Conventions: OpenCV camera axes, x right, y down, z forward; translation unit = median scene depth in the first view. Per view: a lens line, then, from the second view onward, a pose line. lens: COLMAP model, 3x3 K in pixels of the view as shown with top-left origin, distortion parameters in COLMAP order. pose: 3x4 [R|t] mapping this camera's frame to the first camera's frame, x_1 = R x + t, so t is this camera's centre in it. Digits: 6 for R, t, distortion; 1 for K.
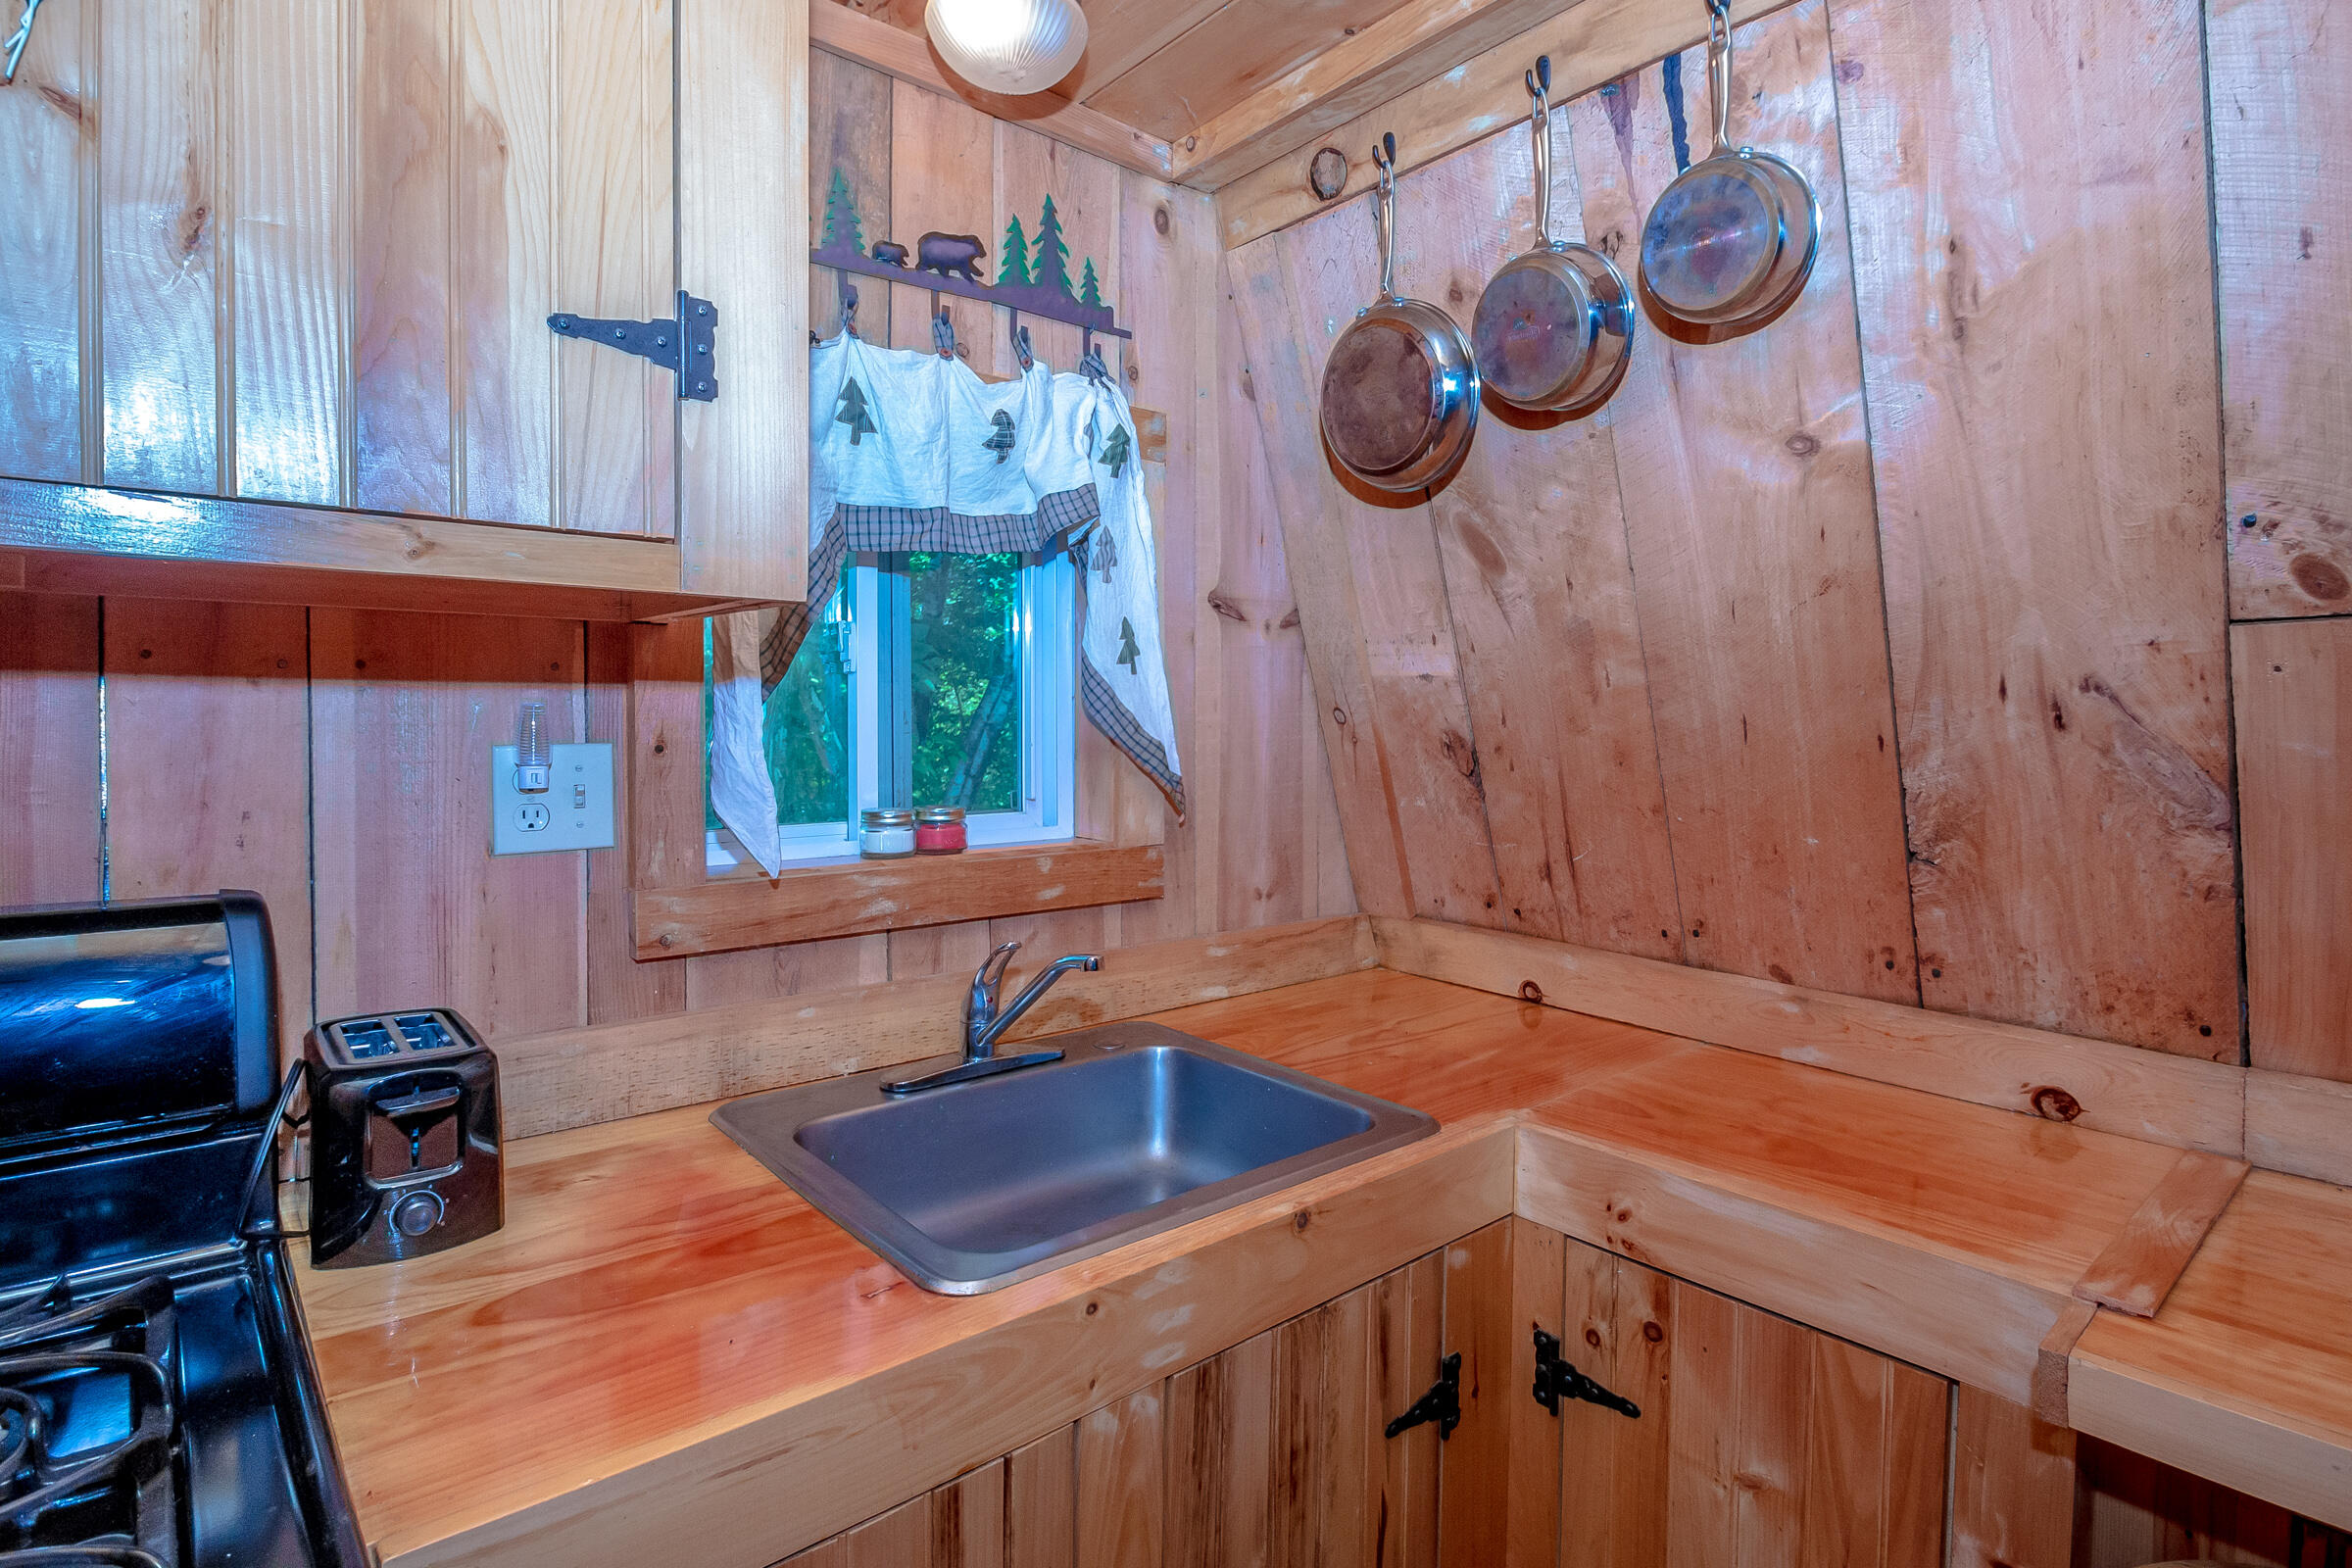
lens RADIAL K [[1150.7, 0, 1137.7], [0, 1150.7, 741.9], [0, 0, 1]] dist [0.001229, -0.010949]
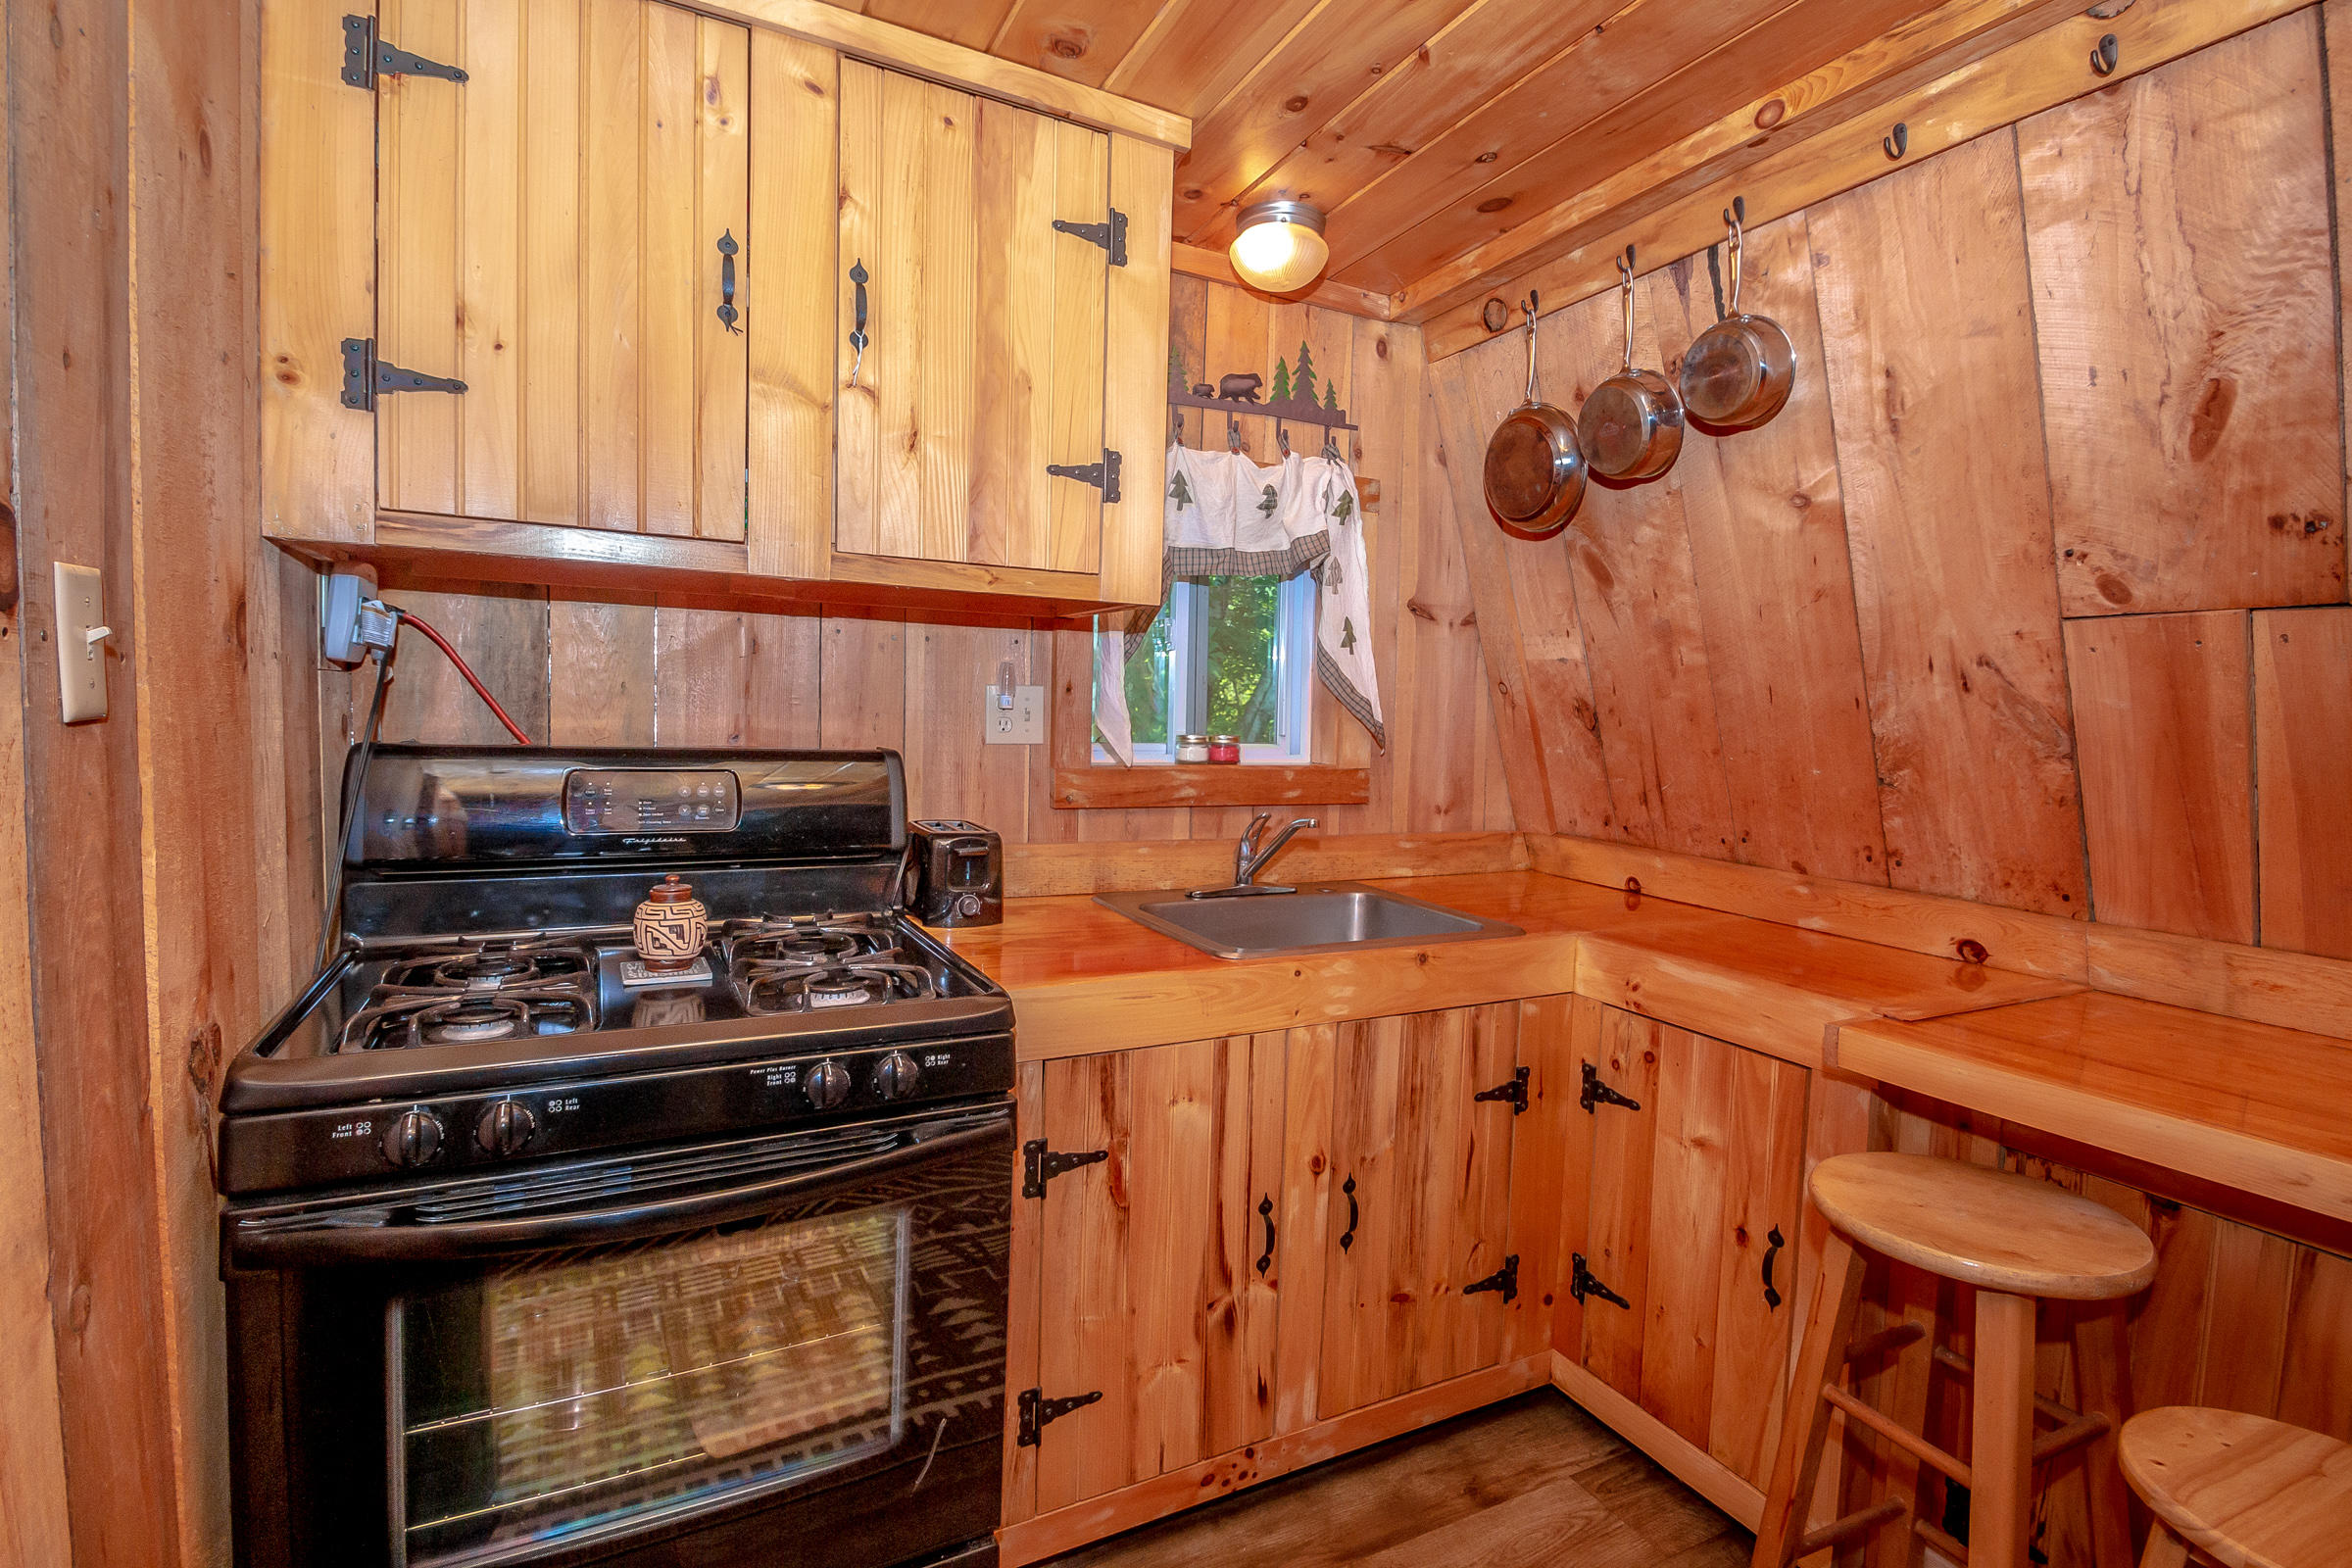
lens RADIAL K [[1087.4, 0, 1175.1], [0, 1087.4, 776.1], [0, 0, 1]] dist [0.003453, -0.009817]
pose [[0.978042, 0.032635, -0.205836, 0.083206], [-0.026169, 0.999077, 0.034060, 0.070802], [0.206758, -0.027926, 0.977994, -0.548962]]
